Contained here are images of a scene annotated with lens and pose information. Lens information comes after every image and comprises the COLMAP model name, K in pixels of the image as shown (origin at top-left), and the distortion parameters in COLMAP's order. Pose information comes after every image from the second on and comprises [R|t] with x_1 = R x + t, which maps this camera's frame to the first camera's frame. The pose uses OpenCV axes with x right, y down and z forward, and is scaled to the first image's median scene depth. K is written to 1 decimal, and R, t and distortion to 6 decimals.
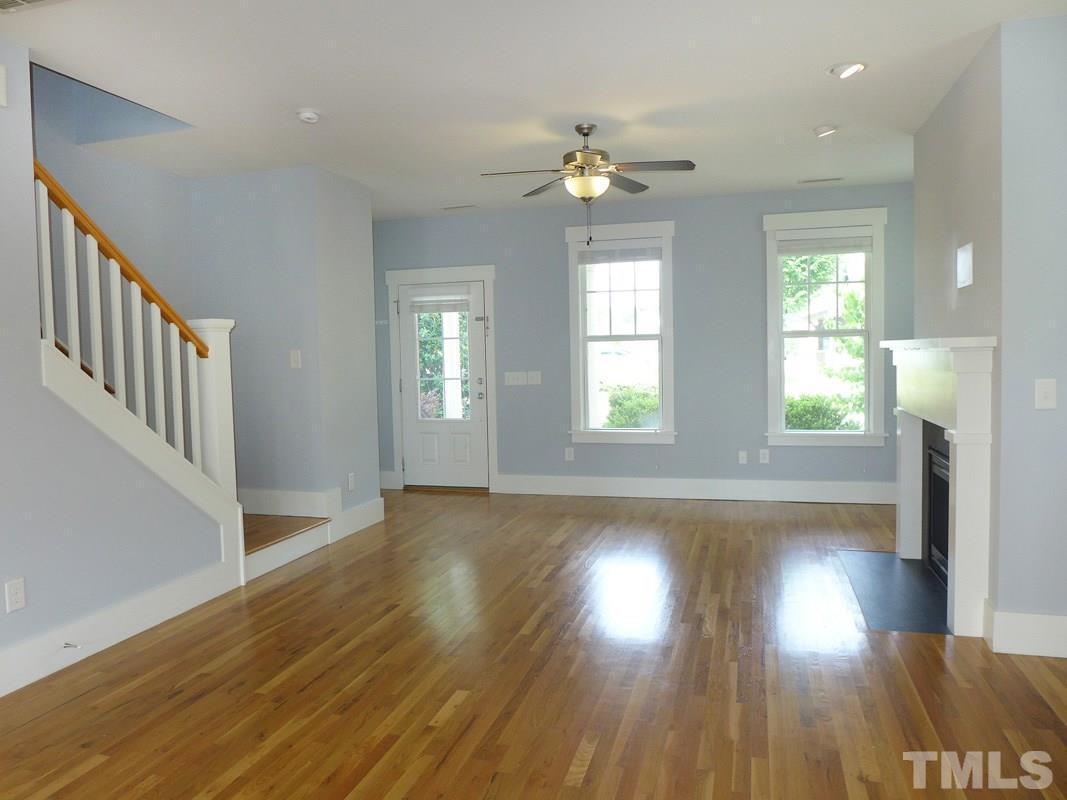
lens RADIAL K [[780.0, 0, 533.4], [0, 780.0, 394.0], [0, 0, 1]] dist [-0.029996, -0.006816]
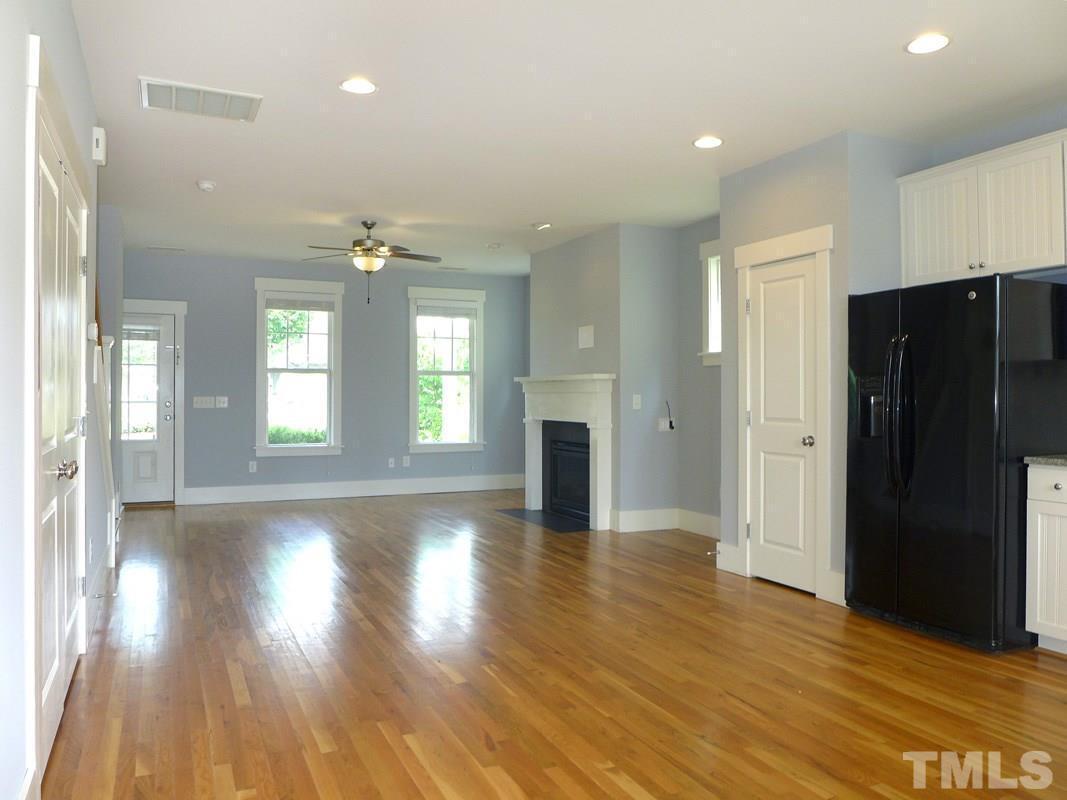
lens RADIAL K [[795.6, 0, 535.1], [0, 795.6, 392.0], [0, 0, 1]] dist [-0.056781, 0.007351]
pose [[0.758818, 0.025685, 0.650796, -0.568935], [0.015983, 0.998187, -0.058032, 0.055679], [-0.651107, 0.054437, 0.757031, -0.269503]]
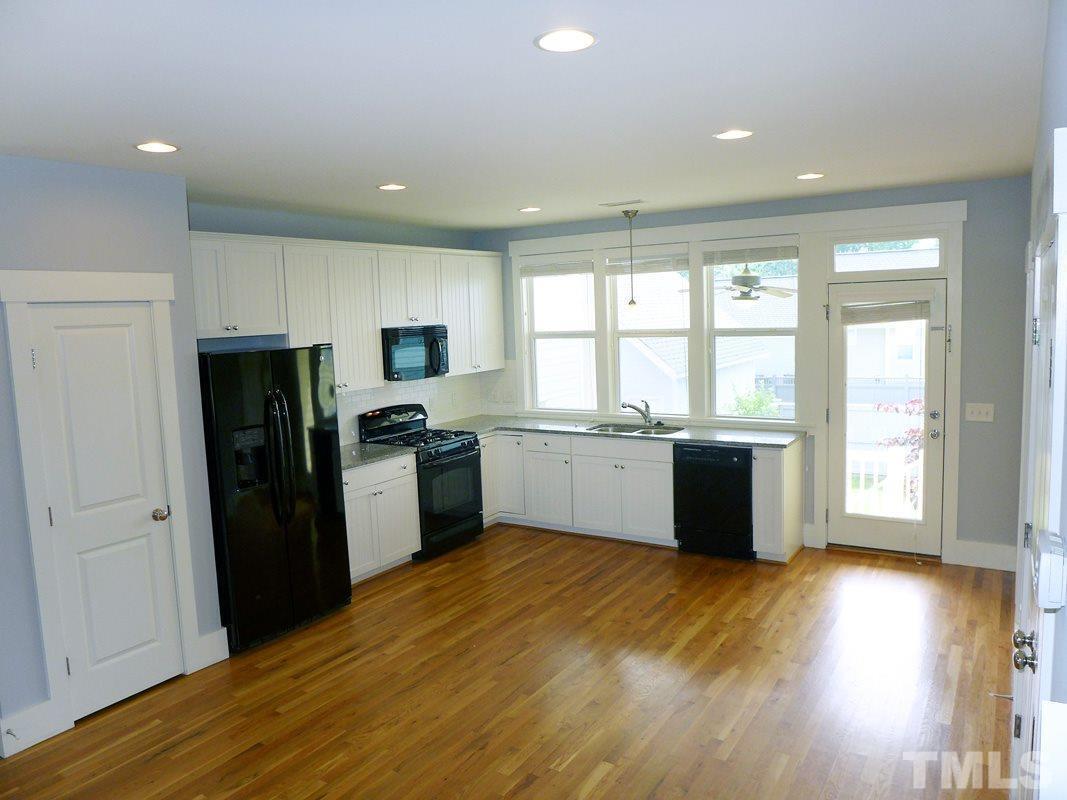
lens RADIAL K [[780.0, 0, 518.6], [0, 780.0, 409.5], [0, 0, 1]] dist [-0.029996, -0.006816]
pose [[-0.950721, 0.021260, 0.309318, -0.356801], [0.076842, 0.982677, 0.168642, -0.121885], [-0.300374, 0.184101, -0.935886, 0.694505]]
